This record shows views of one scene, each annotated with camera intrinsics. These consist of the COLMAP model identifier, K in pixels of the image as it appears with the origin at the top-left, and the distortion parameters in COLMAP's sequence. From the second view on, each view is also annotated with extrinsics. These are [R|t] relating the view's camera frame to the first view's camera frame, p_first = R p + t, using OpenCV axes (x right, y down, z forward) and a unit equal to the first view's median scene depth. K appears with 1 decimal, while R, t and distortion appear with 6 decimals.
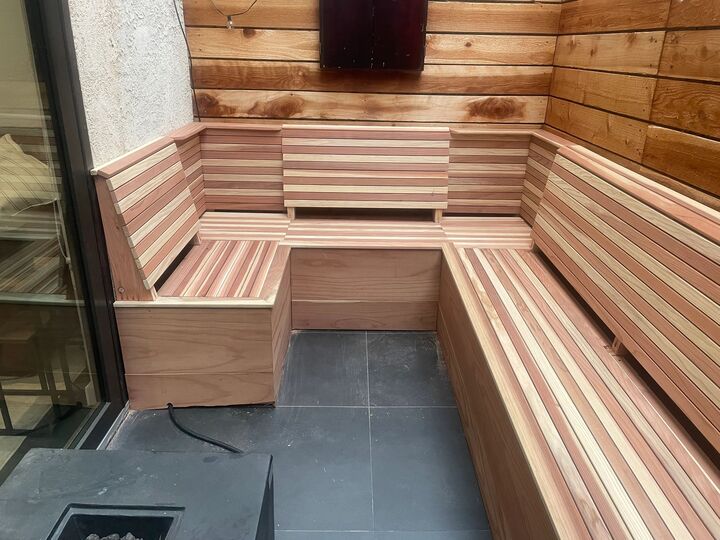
lens RADIAL K [[551.2, 0, 358.9], [0, 551.2, 268.2], [0, 0, 1]] dist [0.052553, -0.054858]
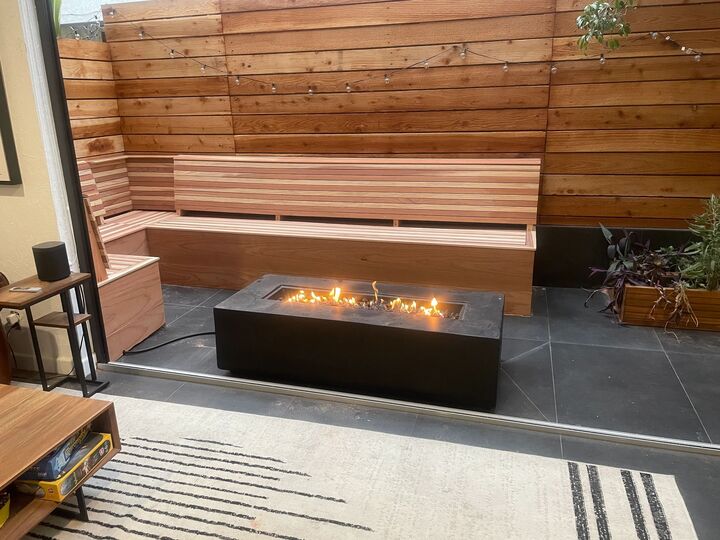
lens RADIAL K [[551.2, 0, 358.1], [0, 551.2, 269.7], [0, 0, 1]] dist [0.052553, -0.054858]
pose [[0.303945, -0.314232, 0.899375, -1.080148], [0.387006, 0.903361, 0.184836, 0.014913], [-0.870542, 0.291884, 0.396182, -0.137584]]
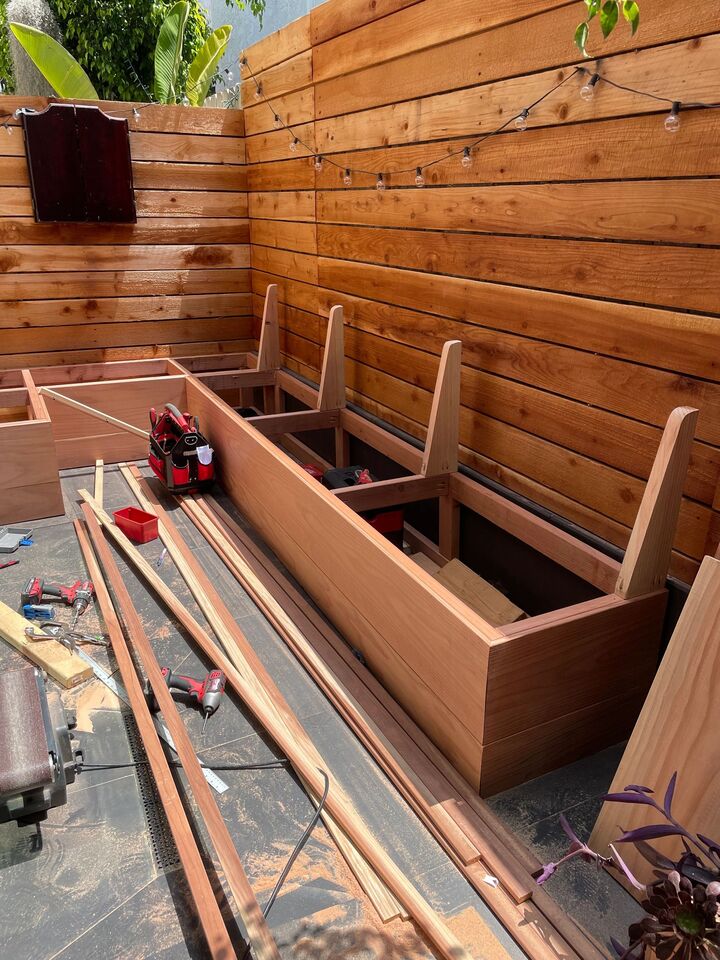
lens RADIAL K [[734.9, 0, 364.4], [0, 734.9, 482.8], [0, 0, 1]] dist [0.052553, -0.054858]
pose [[0.901647, -0.163317, 0.400450, -0.148716], [0.169054, 0.985378, 0.021231, 0.196749], [-0.398062, 0.048555, 0.916073, -0.503357]]
